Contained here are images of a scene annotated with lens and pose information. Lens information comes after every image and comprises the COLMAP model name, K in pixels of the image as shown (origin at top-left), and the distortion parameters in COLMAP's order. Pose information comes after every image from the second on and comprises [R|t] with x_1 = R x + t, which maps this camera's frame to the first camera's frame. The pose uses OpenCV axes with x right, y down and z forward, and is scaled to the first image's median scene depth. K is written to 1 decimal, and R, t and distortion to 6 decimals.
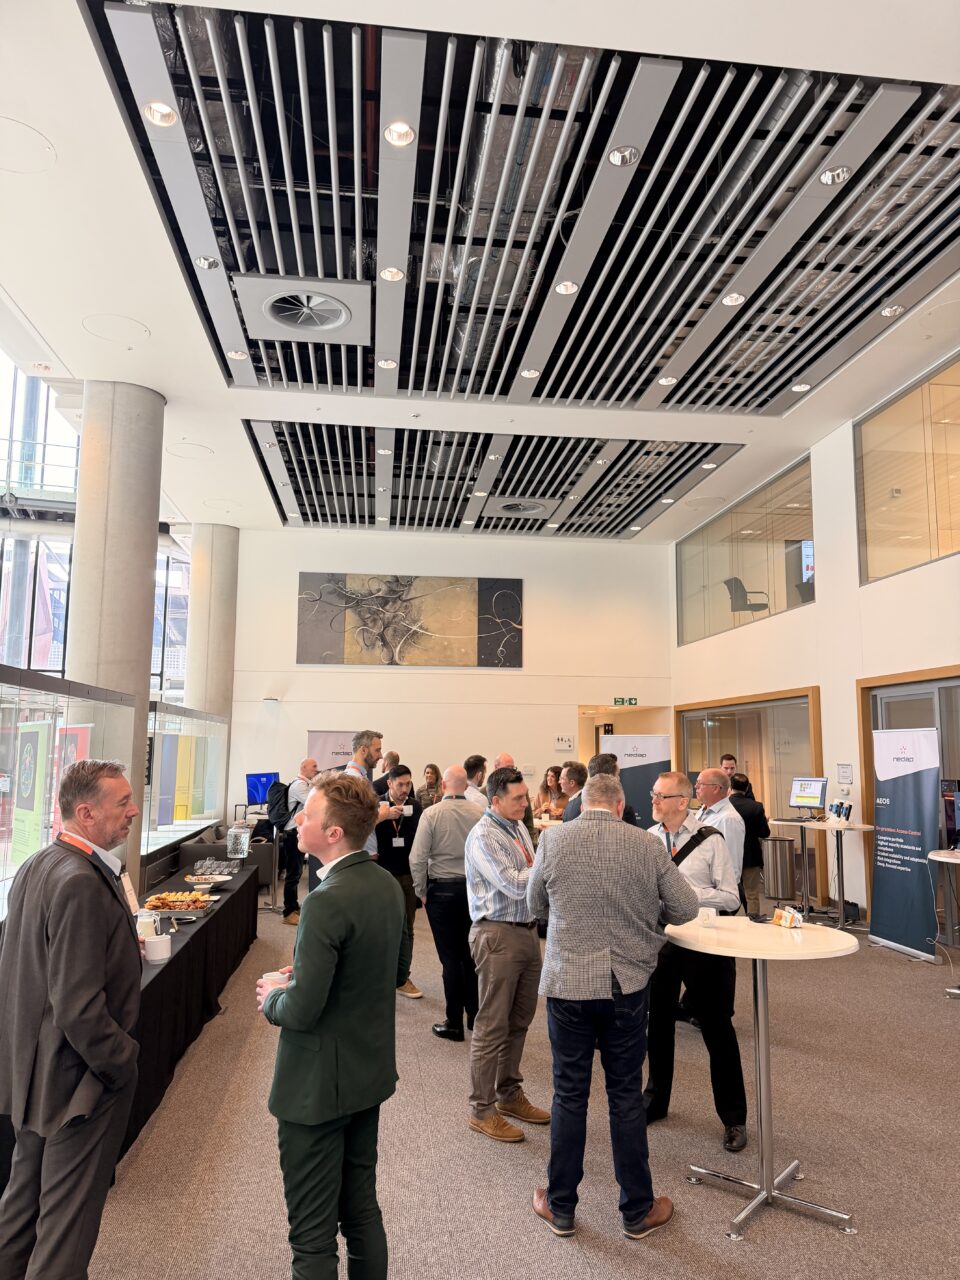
lens RADIAL K [[886.7, 0, 478.5], [0, 886.7, 638.2], [0, 0, 1]] dist [0.000204, -0.000332]
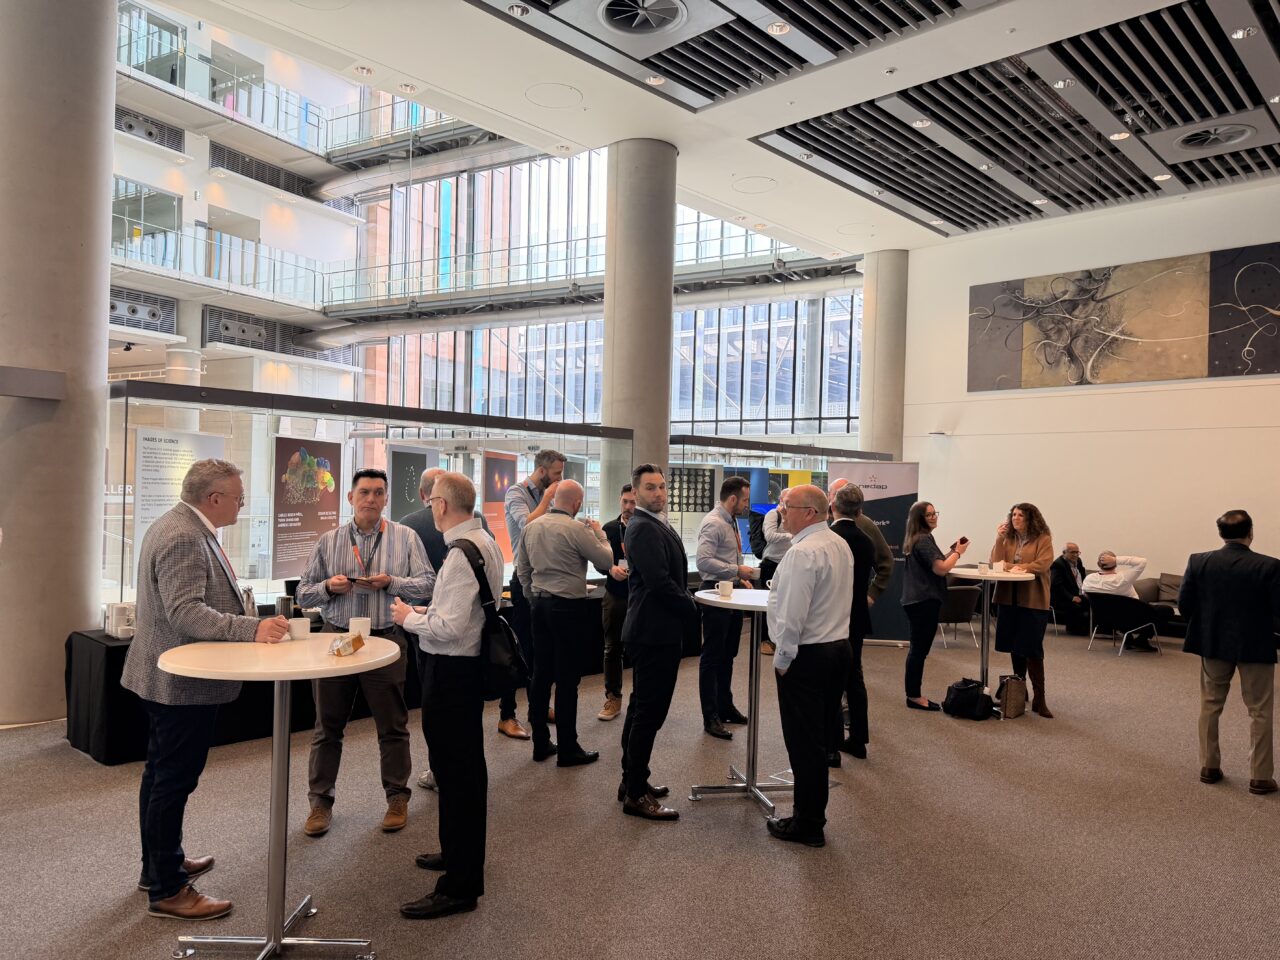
lens RADIAL K [[886.7, 0, 637.9], [0, 886.7, 485.3], [0, 0, 1]] dist [0.000204, -0.000332]
pose [[0.618867, 0.007411, -0.785461, 0.281081], [0.077288, 0.994529, 0.070279, 0.033184], [0.781684, -0.104200, 0.614908, 0.188046]]
